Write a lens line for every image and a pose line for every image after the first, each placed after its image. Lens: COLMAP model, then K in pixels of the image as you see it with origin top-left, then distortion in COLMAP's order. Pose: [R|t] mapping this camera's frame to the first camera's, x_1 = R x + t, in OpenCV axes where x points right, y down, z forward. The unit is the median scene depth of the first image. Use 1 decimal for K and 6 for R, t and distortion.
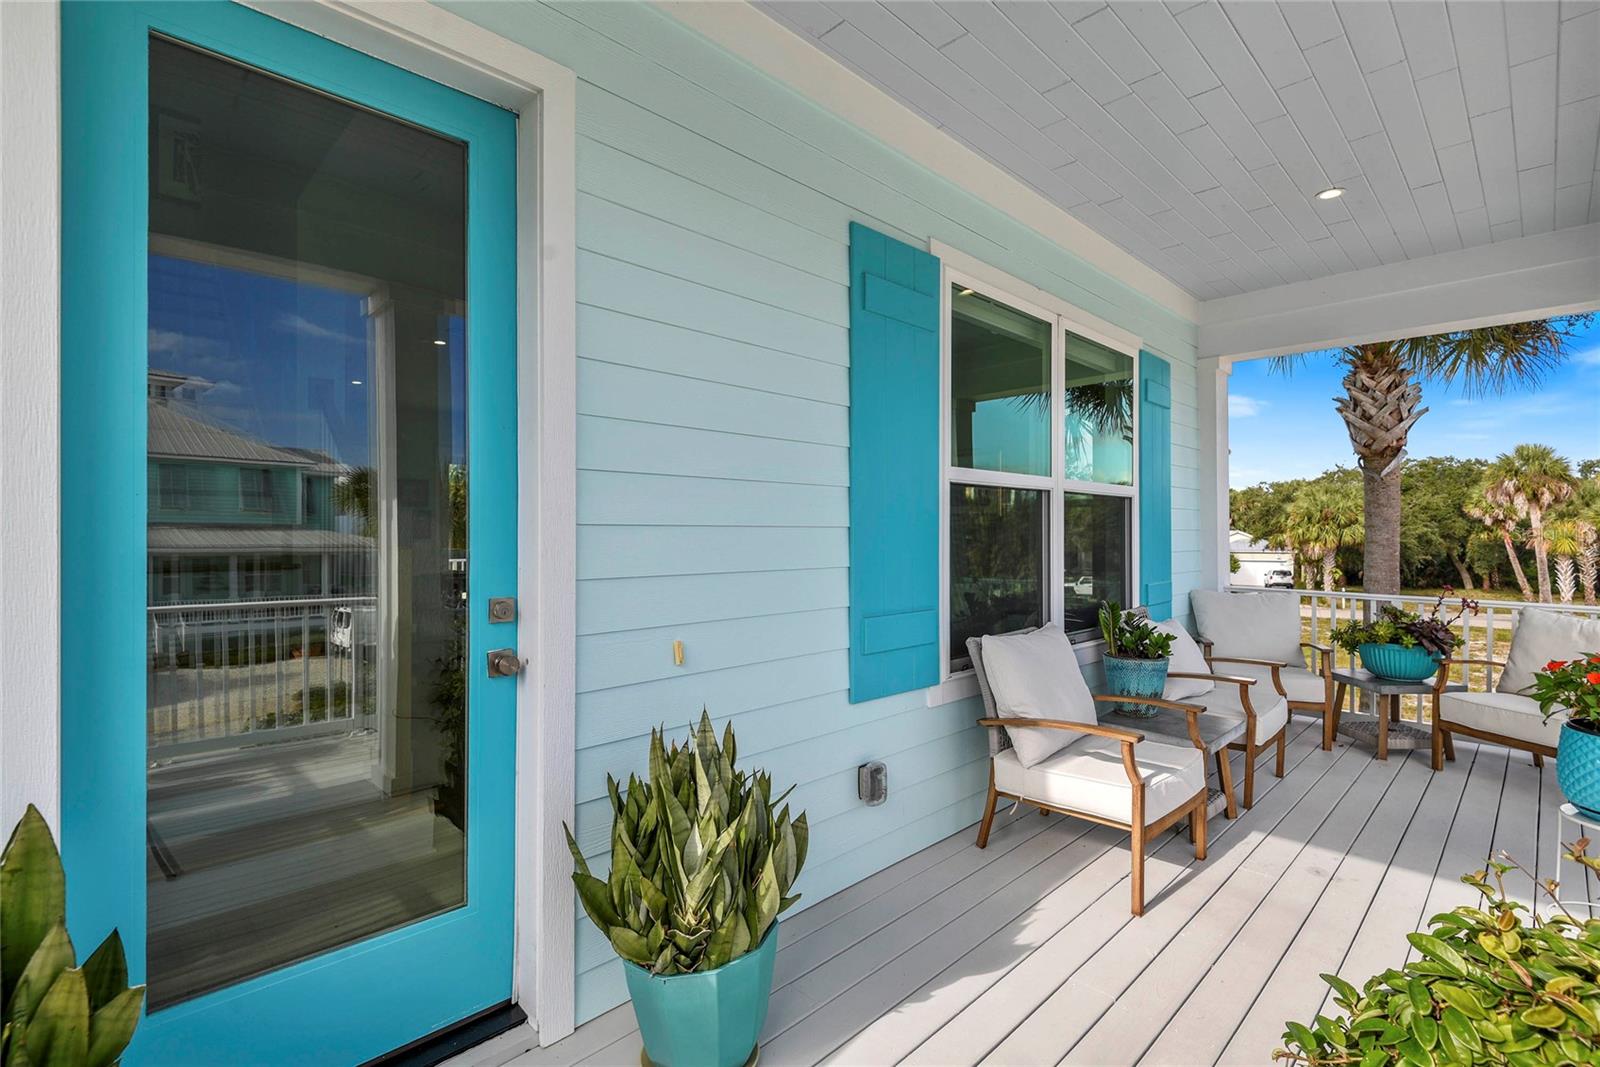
lens RADIAL K [[753.6, 0, 792.9], [0, 753.6, 526.0], [0, 0, 1]] dist [0.032045, 0.000653]
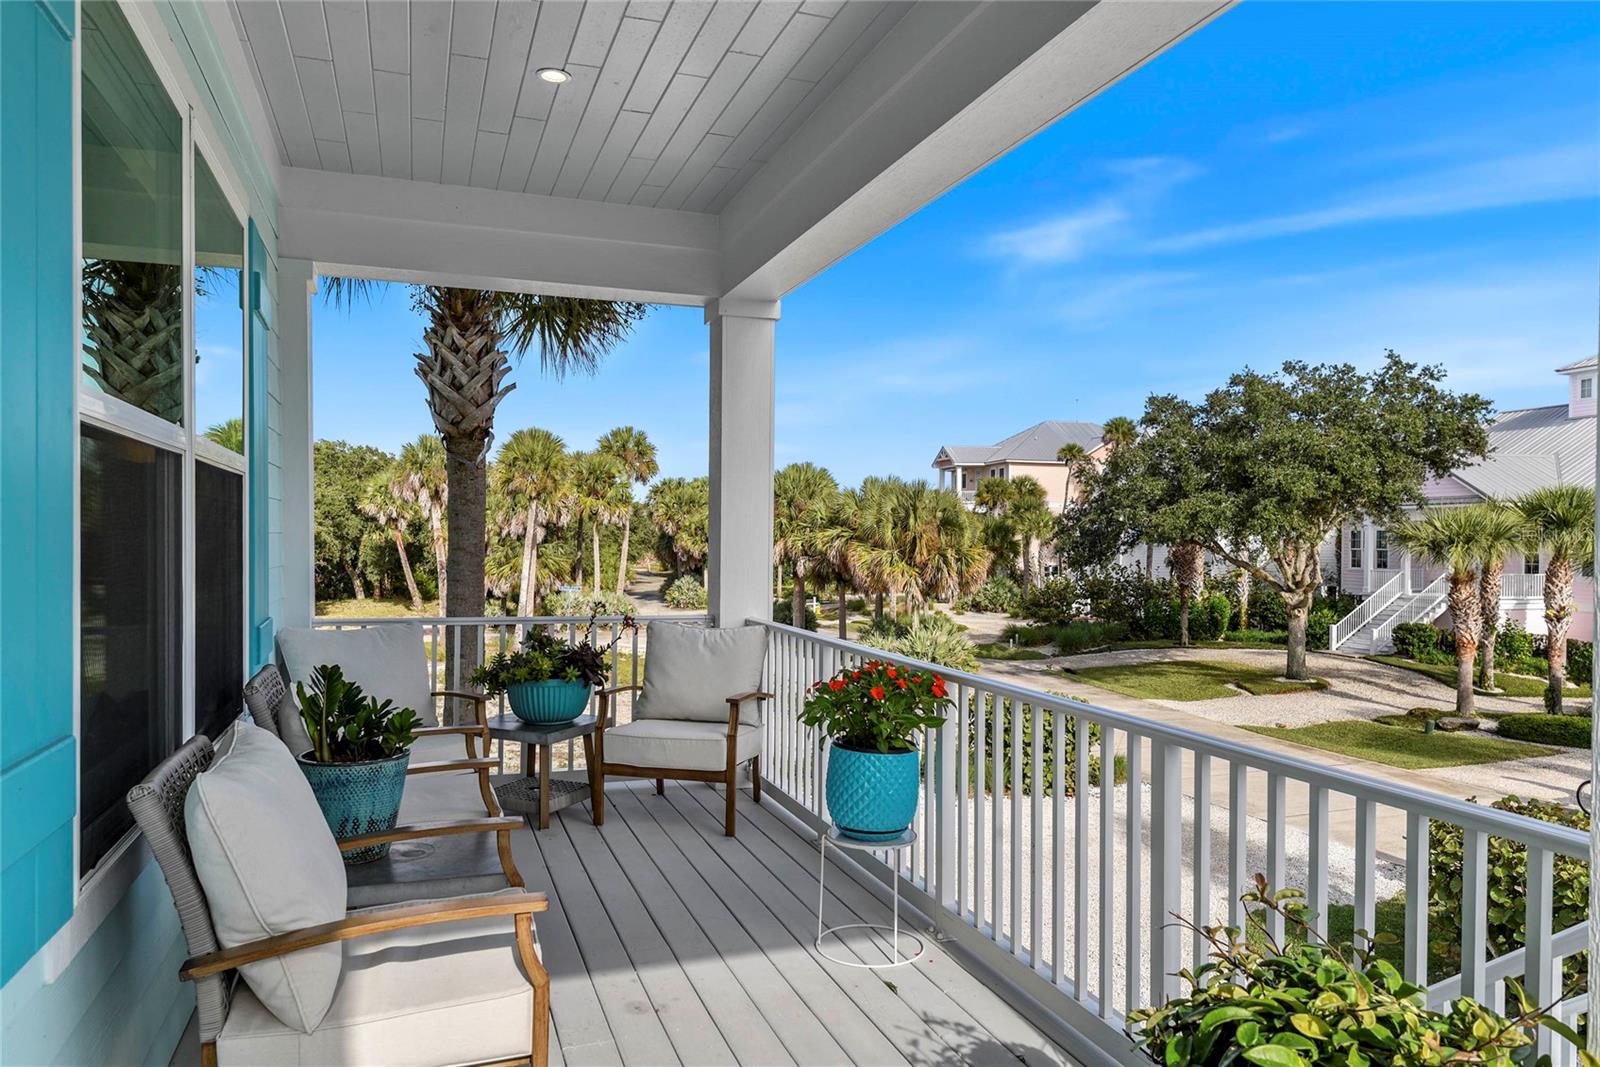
lens RADIAL K [[1101.2, 0, 802.3], [0, 1101.2, 542.6], [0, 0, 1]] dist [0.041248, -0.003030]
pose [[0.428462, -0.006371, 0.903537, -0.102967], [-0.010659, 0.999870, 0.012105, -0.002659], [-0.903497, -0.014818, 0.428339, 0.216613]]
